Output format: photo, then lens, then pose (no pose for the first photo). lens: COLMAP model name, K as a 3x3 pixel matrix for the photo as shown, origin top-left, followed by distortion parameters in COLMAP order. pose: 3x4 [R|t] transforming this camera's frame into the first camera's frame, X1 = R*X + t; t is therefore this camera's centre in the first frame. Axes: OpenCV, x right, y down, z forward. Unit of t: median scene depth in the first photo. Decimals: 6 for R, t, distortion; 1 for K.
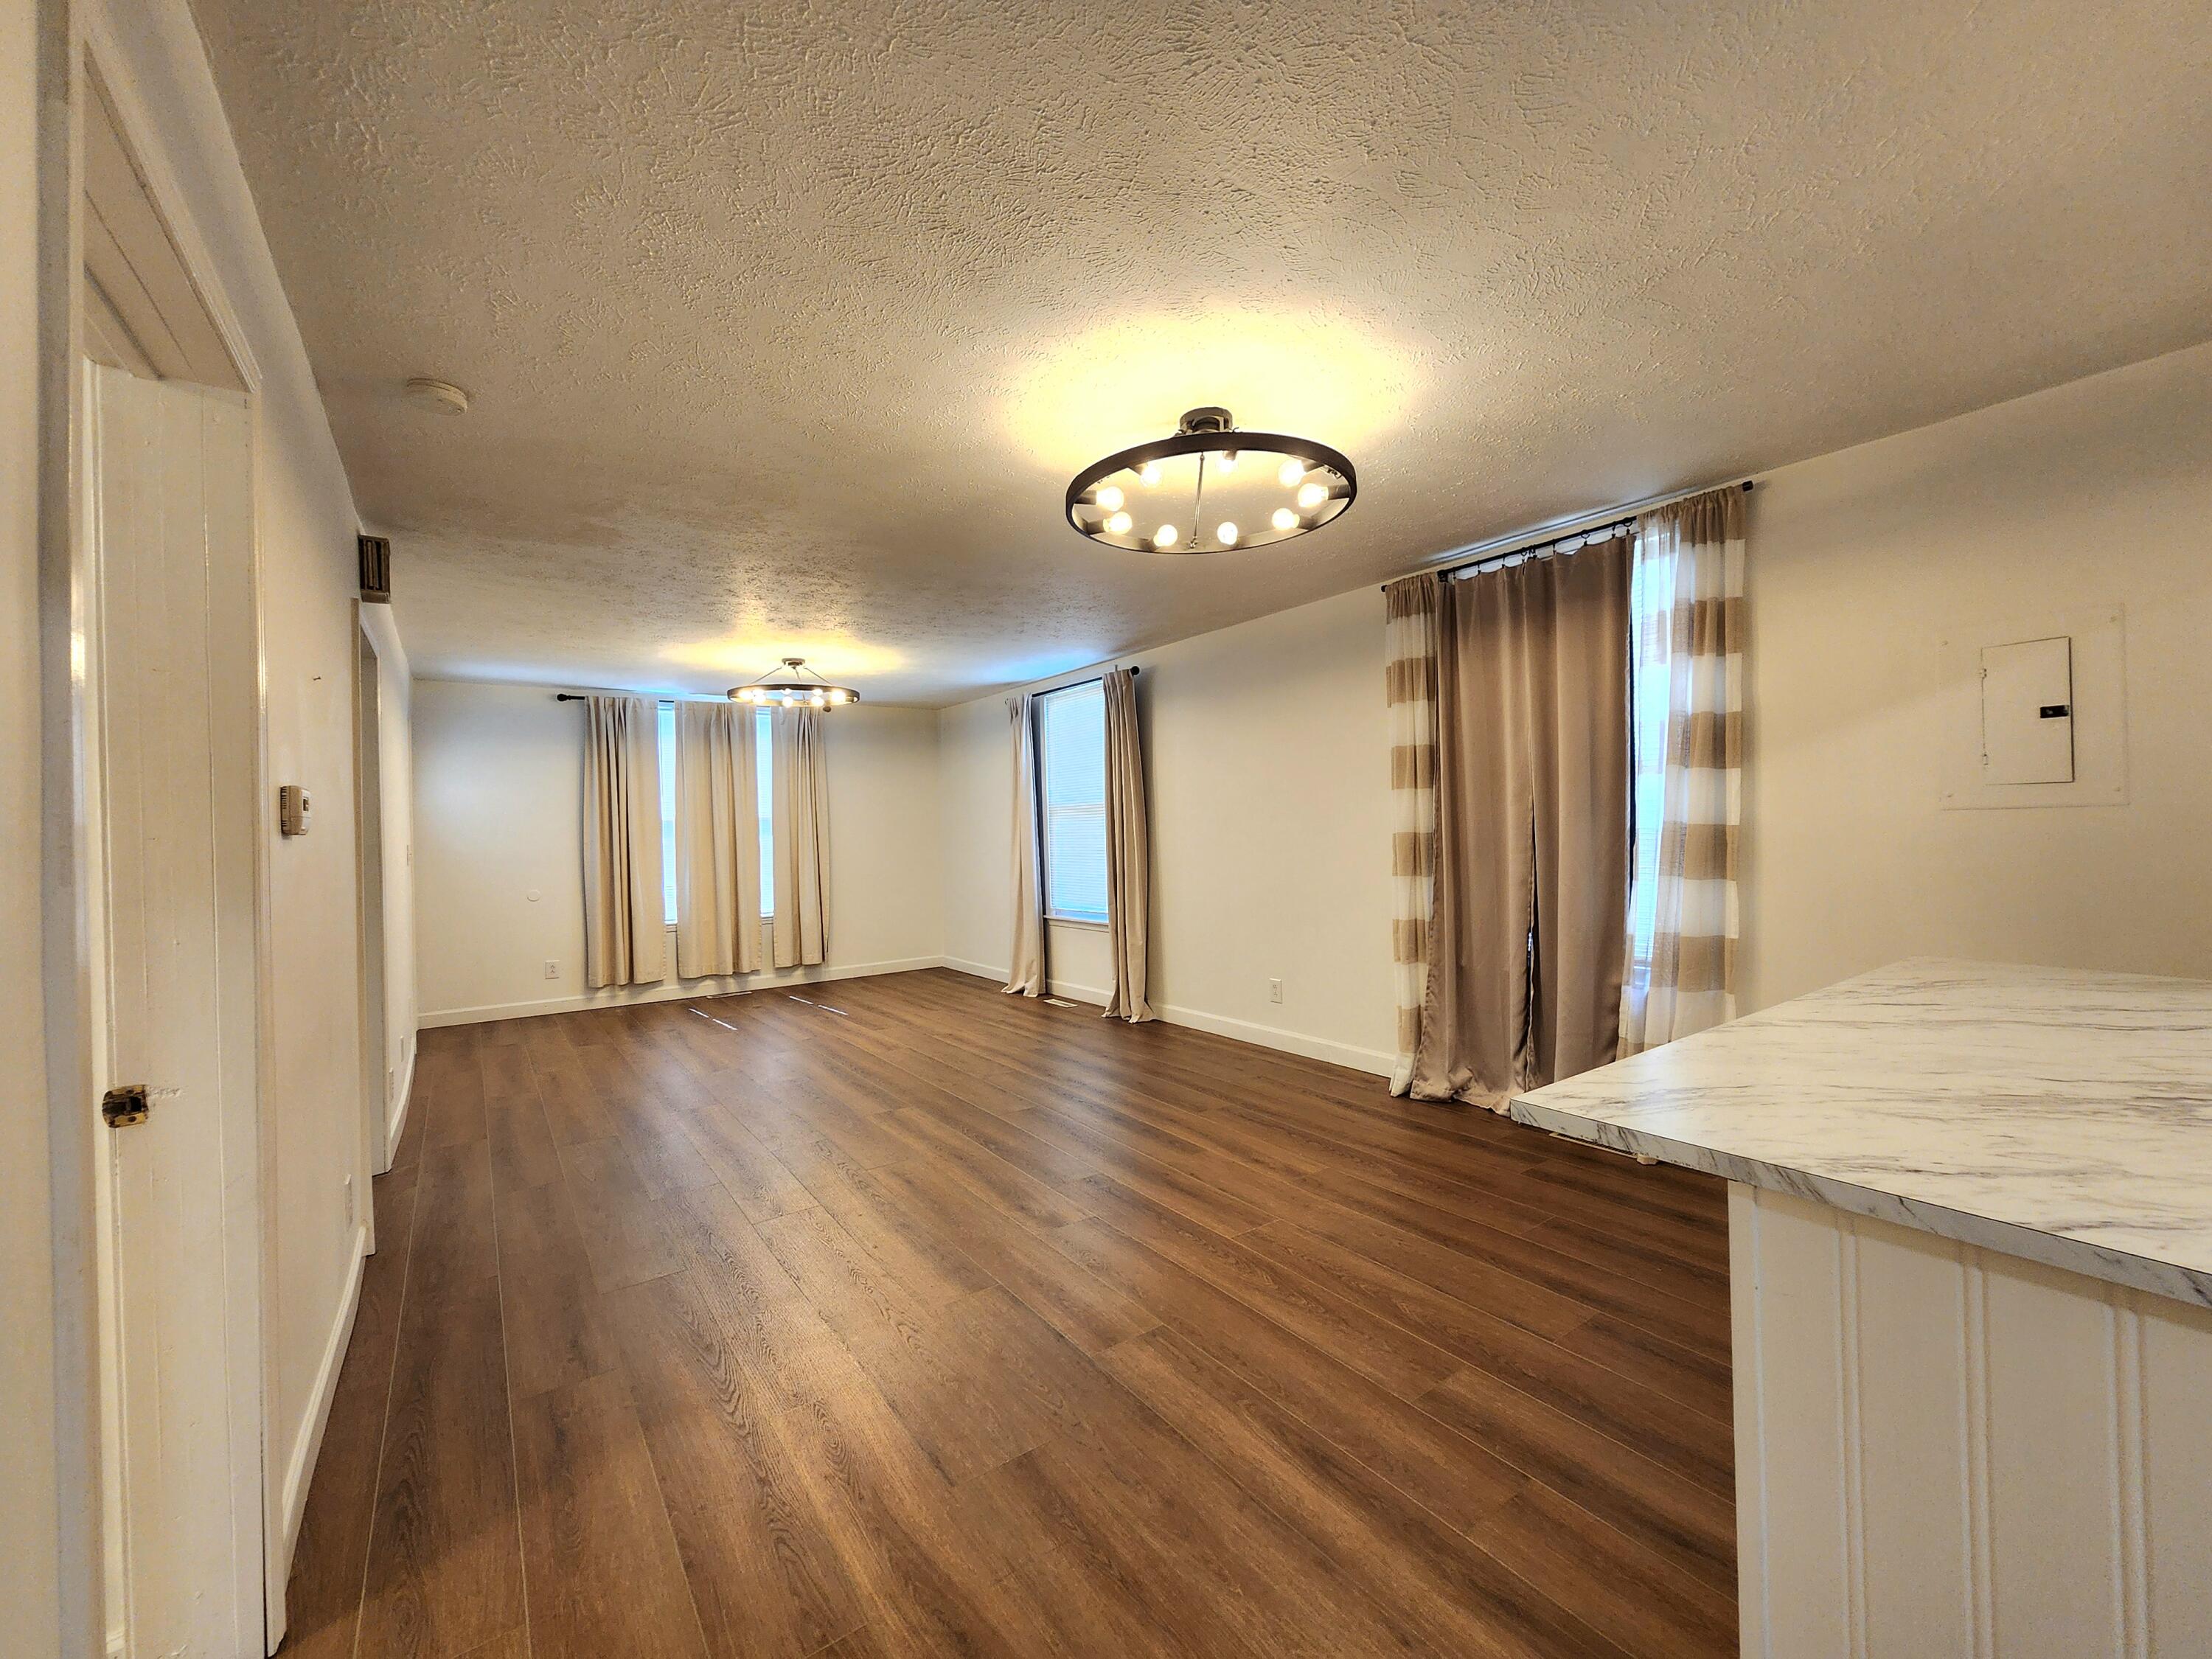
lens RADIAL K [[909.5, 0, 1120.0], [0, 909.5, 828.2], [0, 0, 1]] dist [0.000196, -0.000673]
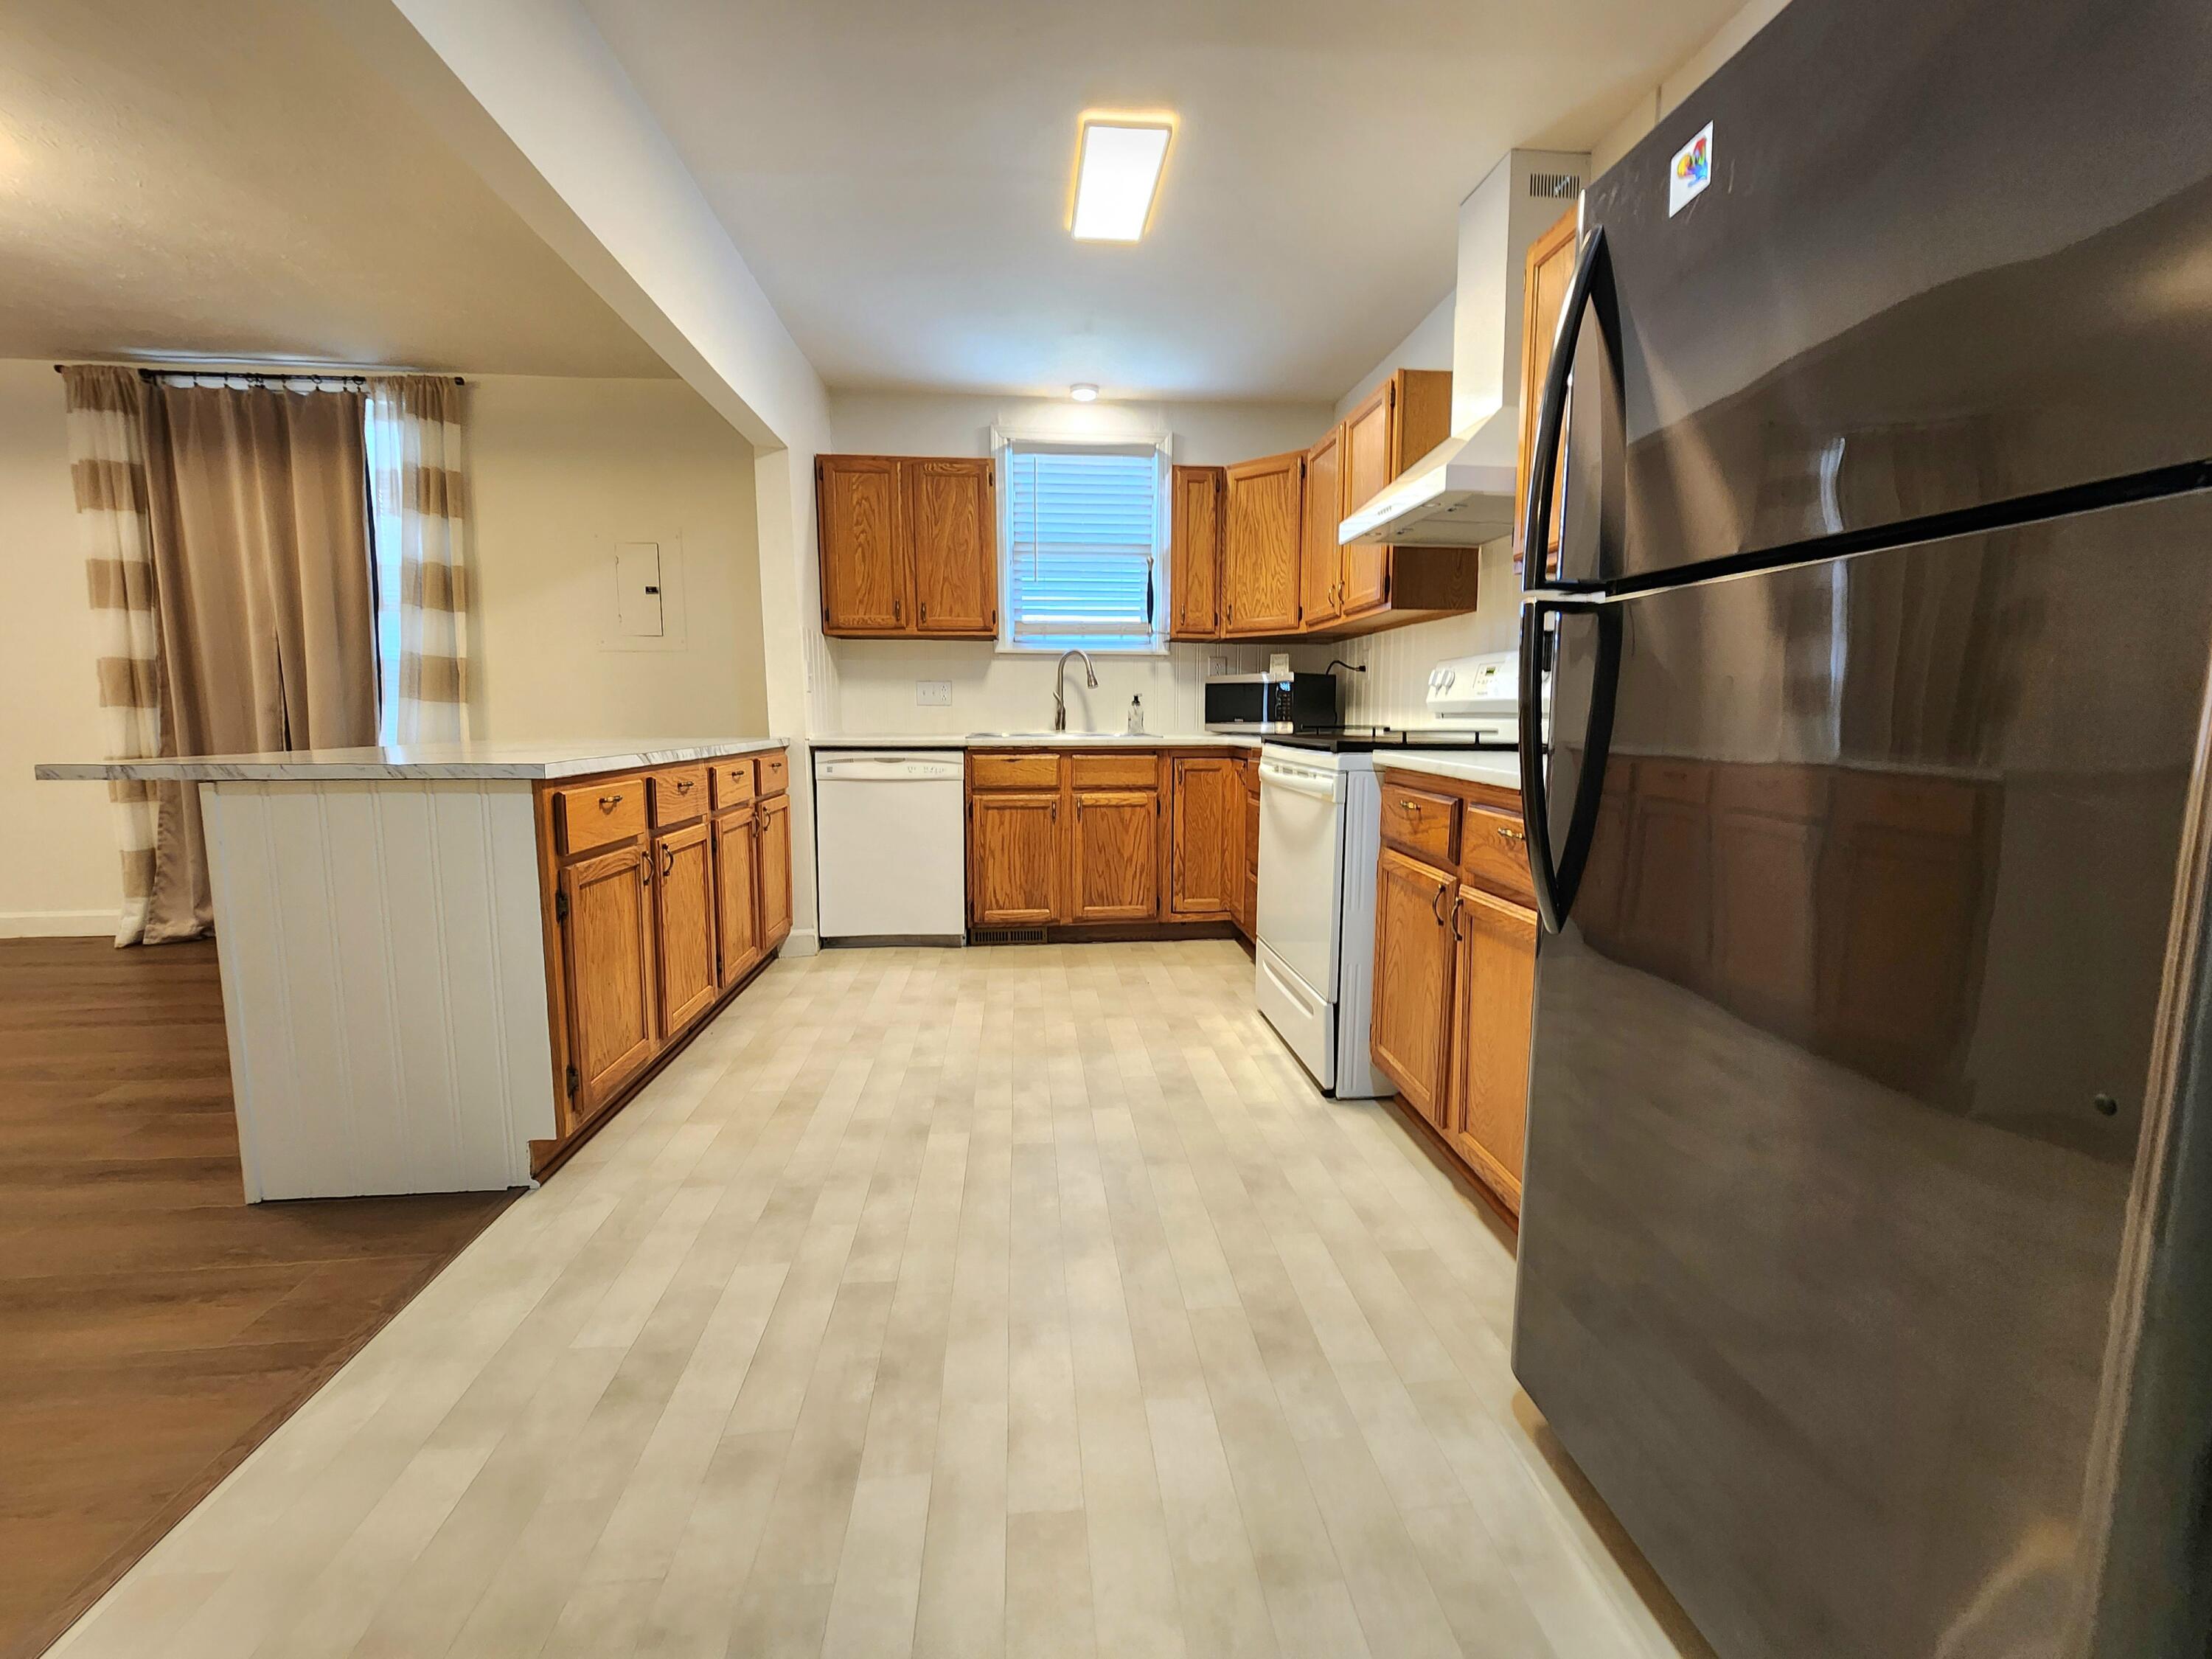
lens RADIAL K [[909.5, 0, 1123.5], [0, 909.5, 813.9], [0, 0, 1]] dist [0.000196, -0.000673]
pose [[0.495533, -0.068175, 0.865910, 0.020284], [-0.010074, 0.996397, 0.084214, 0.074638], [-0.868531, -0.050454, 0.493060, -0.326953]]
